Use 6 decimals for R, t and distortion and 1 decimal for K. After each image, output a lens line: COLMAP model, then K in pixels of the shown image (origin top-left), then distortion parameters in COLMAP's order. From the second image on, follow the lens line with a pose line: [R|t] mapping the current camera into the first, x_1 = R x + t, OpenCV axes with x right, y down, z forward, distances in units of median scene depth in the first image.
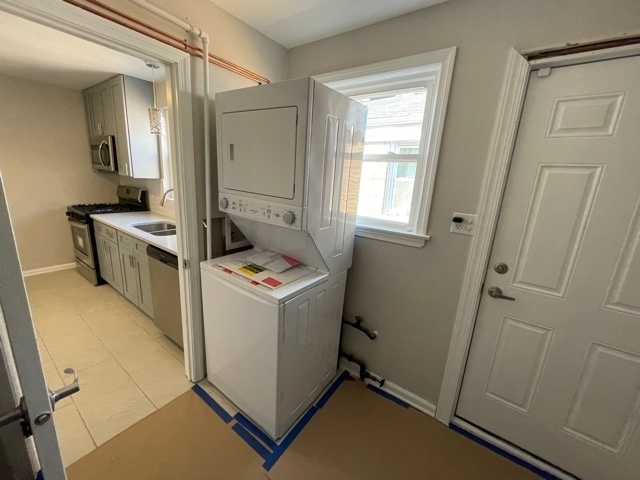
lens RADIAL K [[259.8, 0, 320.0], [0, 259.8, 240.0], [0, 0, 1]] dist [0.000416, 0.000029]
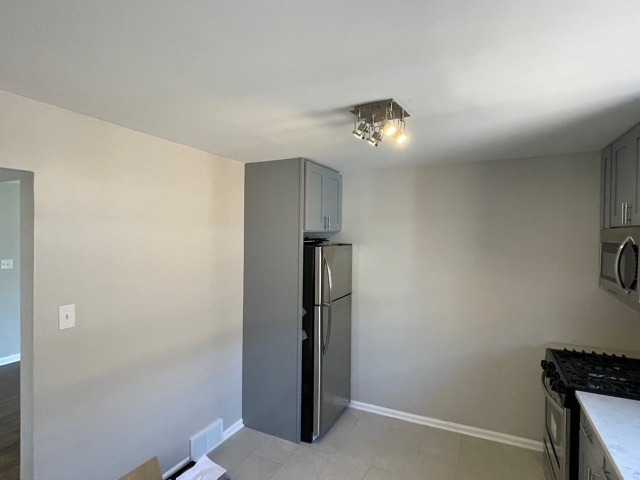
lens RADIAL K [[343.8, 0, 320.0], [0, 343.8, 240.0], [0, 0, 1]] dist [-0.003846, -0.000756]
pose [[0.170743, -0.041962, -0.984422, -0.314899], [-0.228135, 0.970260, -0.080927, -0.196481], [0.958541, 0.238398, 0.156092, 0.361431]]
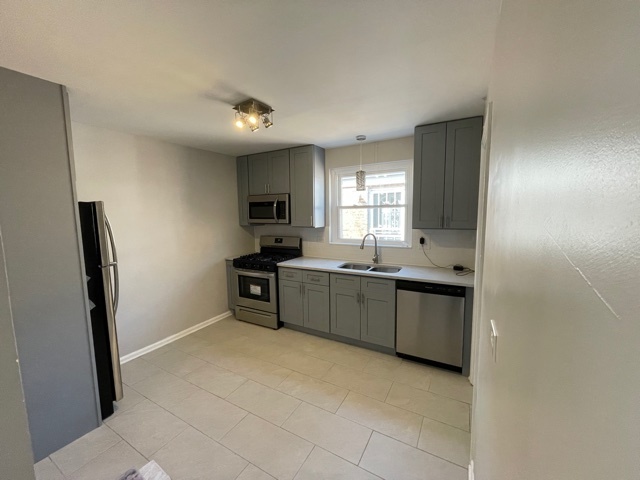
lens RADIAL K [[259.8, 0, 320.0], [0, 259.8, 240.0], [0, 0, 1]] dist [0.000416, 0.000029]
pose [[0.991695, -0.081053, 0.099857, -0.759698], [0.093182, 0.987961, -0.123488, -0.038467], [-0.088646, 0.131768, 0.987309, -0.123897]]
